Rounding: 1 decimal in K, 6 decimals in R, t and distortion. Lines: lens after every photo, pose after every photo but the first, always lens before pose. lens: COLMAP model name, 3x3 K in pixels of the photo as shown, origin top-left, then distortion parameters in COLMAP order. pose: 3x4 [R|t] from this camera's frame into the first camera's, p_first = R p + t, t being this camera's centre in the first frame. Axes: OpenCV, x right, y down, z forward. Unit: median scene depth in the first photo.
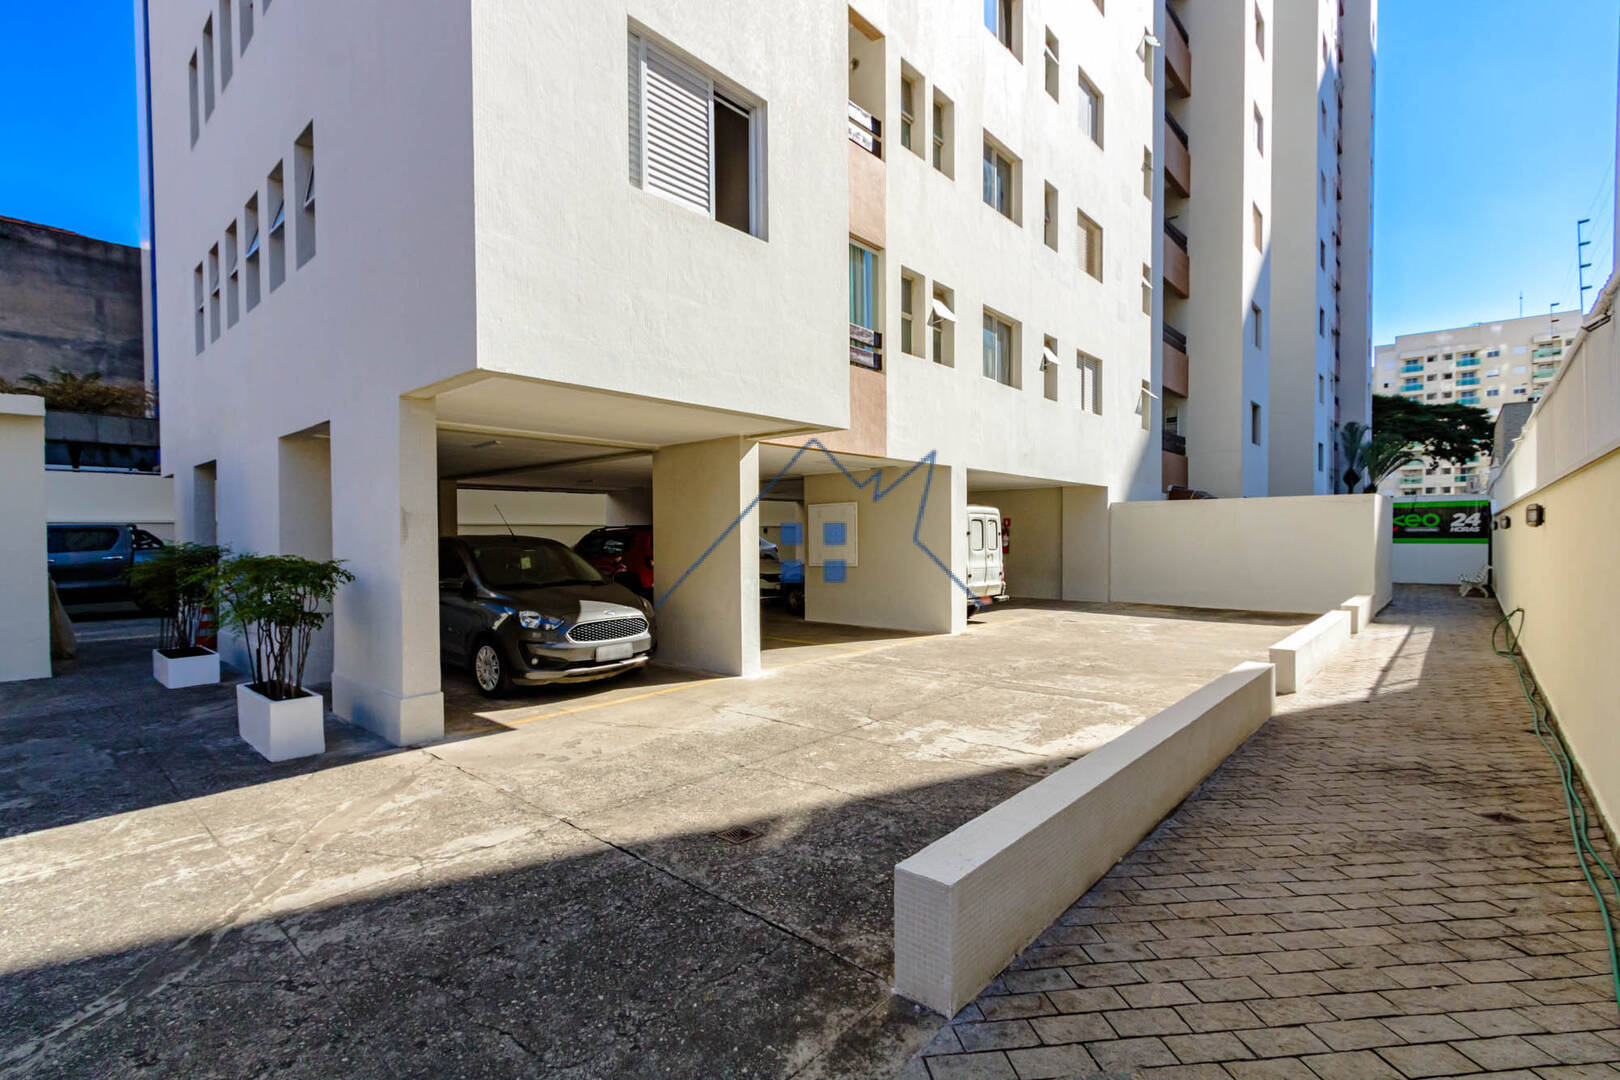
lens RADIAL K [[737.6, 0, 803.0], [0, 737.6, 544.8], [0, 0, 1]] dist [0.019944, -0.001570]
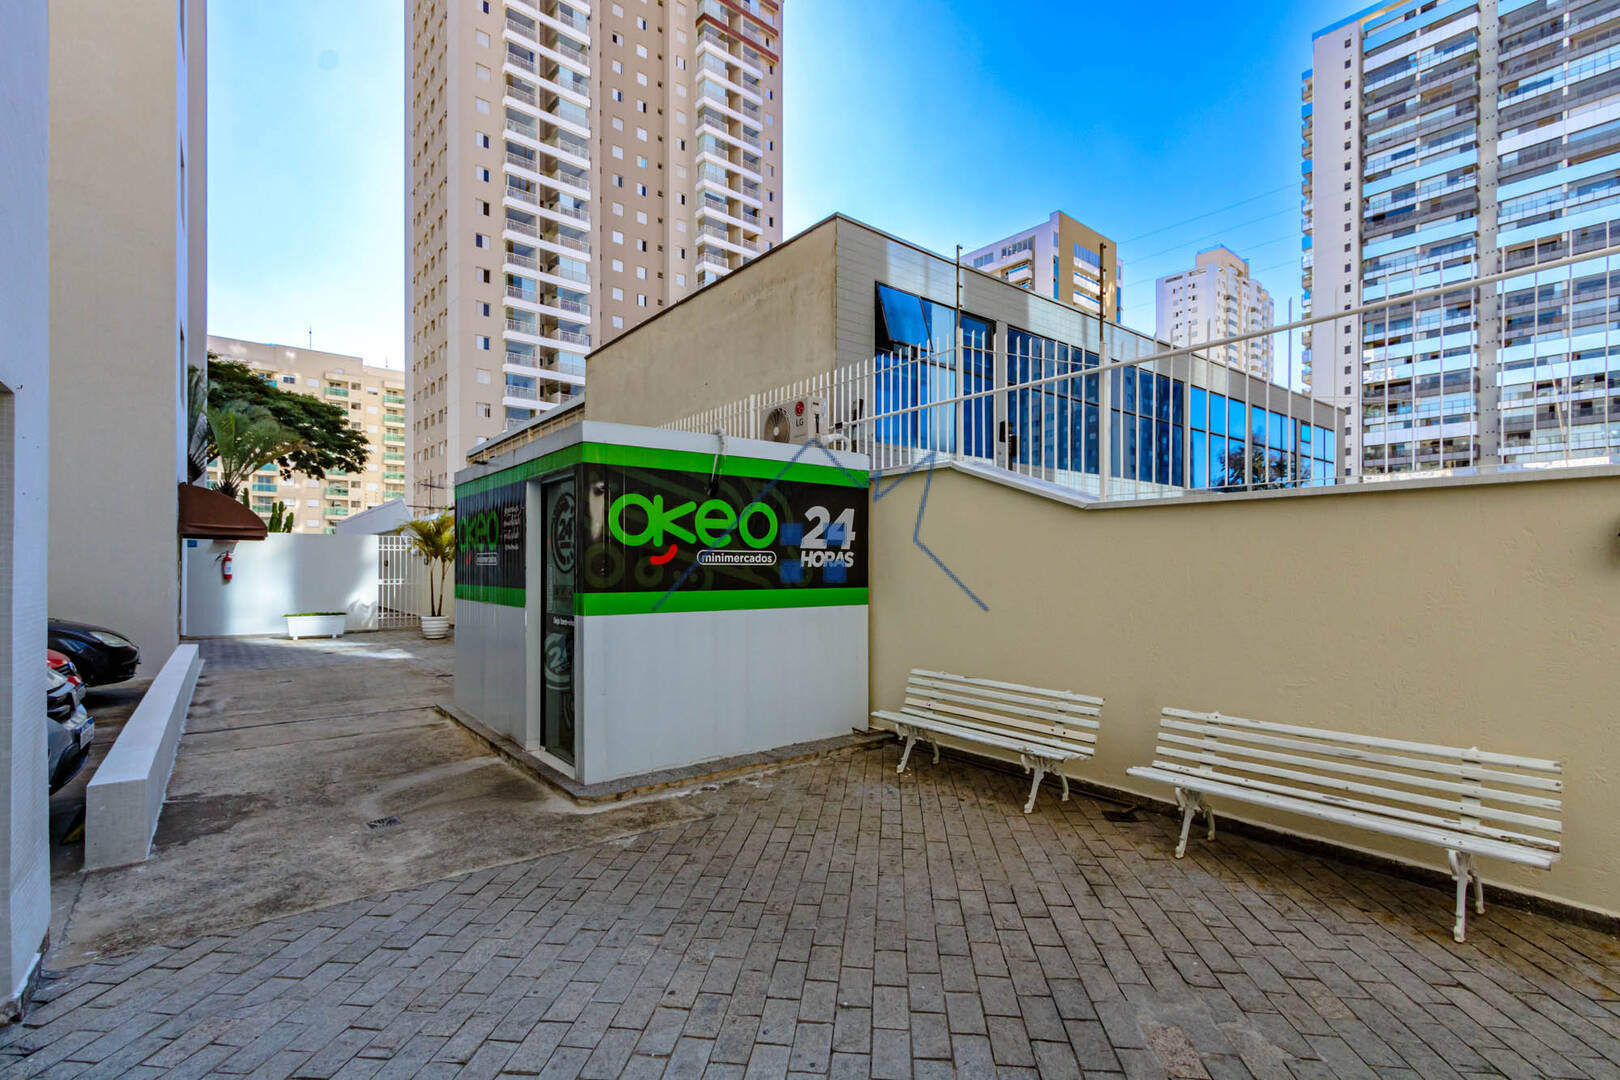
lens RADIAL K [[737.6, 0, 800.4], [0, 737.6, 567.3], [0, 0, 1]] dist [0.019944, -0.001570]
pose [[0.183947, 0.005632, 0.982920, 0.570372], [0.017460, 0.999807, -0.008997, -0.014576], [-0.982781, 0.018816, 0.183813, 0.928609]]
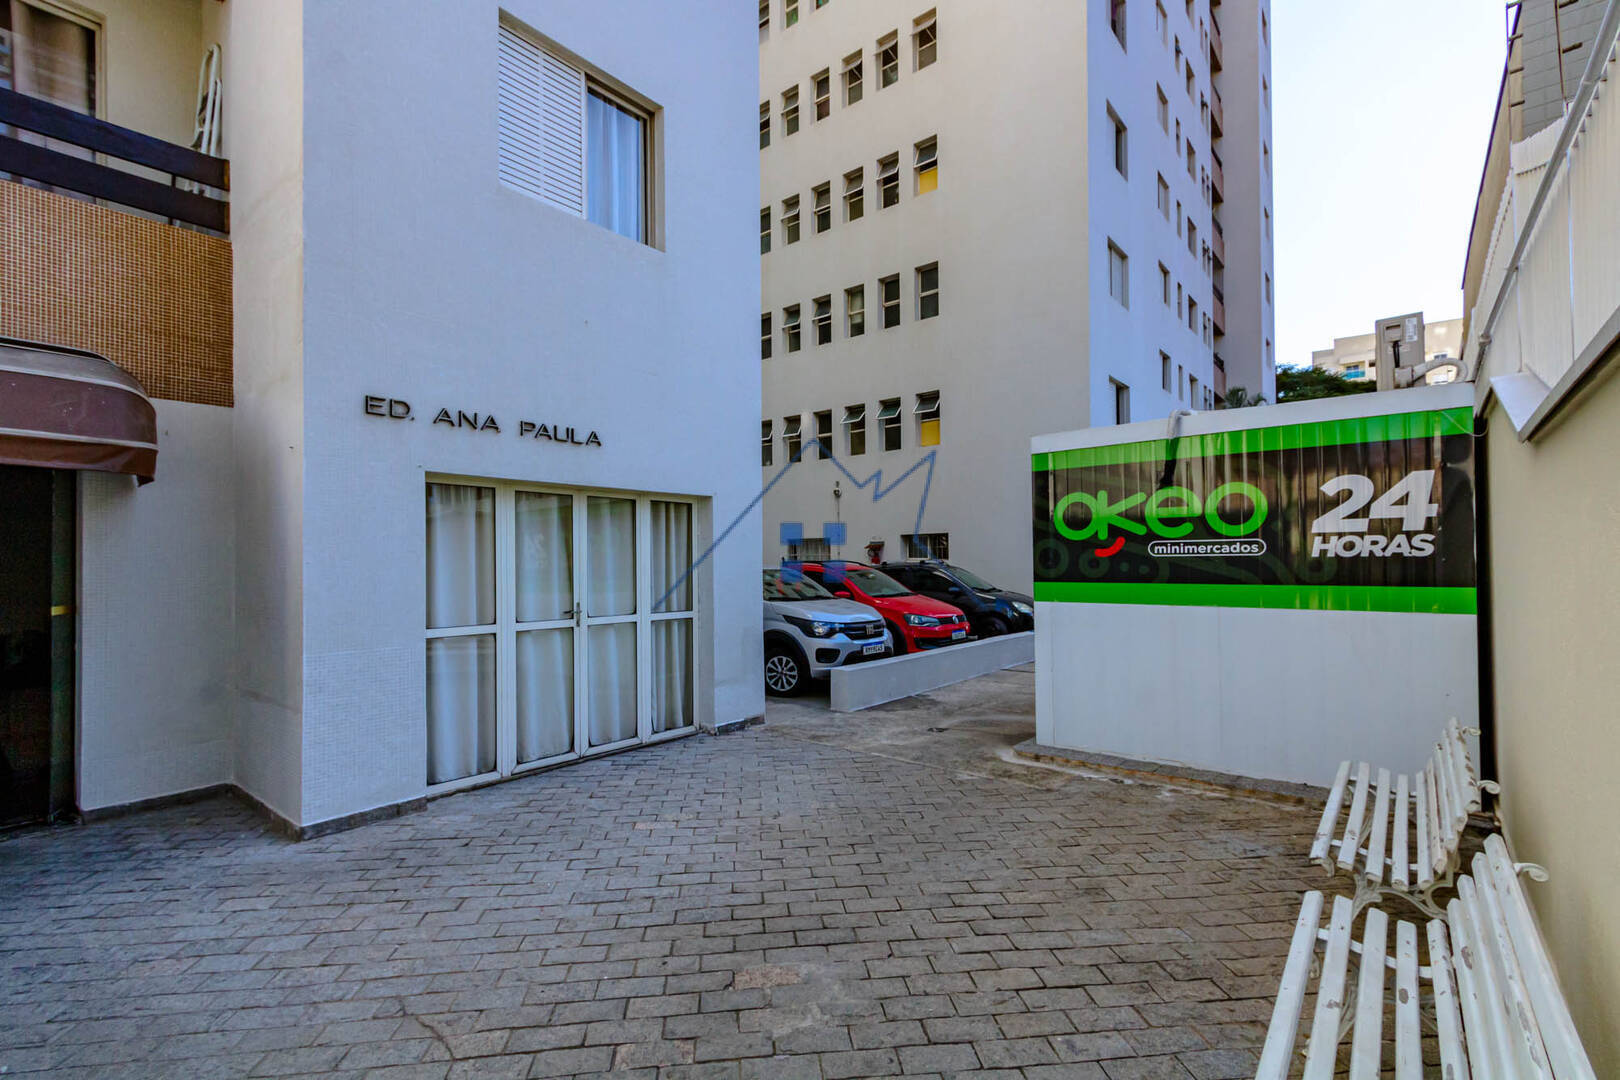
lens RADIAL K [[737.6, 0, 805.6], [0, 737.6, 548.8], [0, 0, 1]] dist [0.019944, -0.001570]
pose [[0.999327, -0.003889, 0.036469, 0.690737], [0.005156, 0.999384, -0.034719, -0.012859], [-0.036311, 0.034883, 0.998732, 0.765085]]
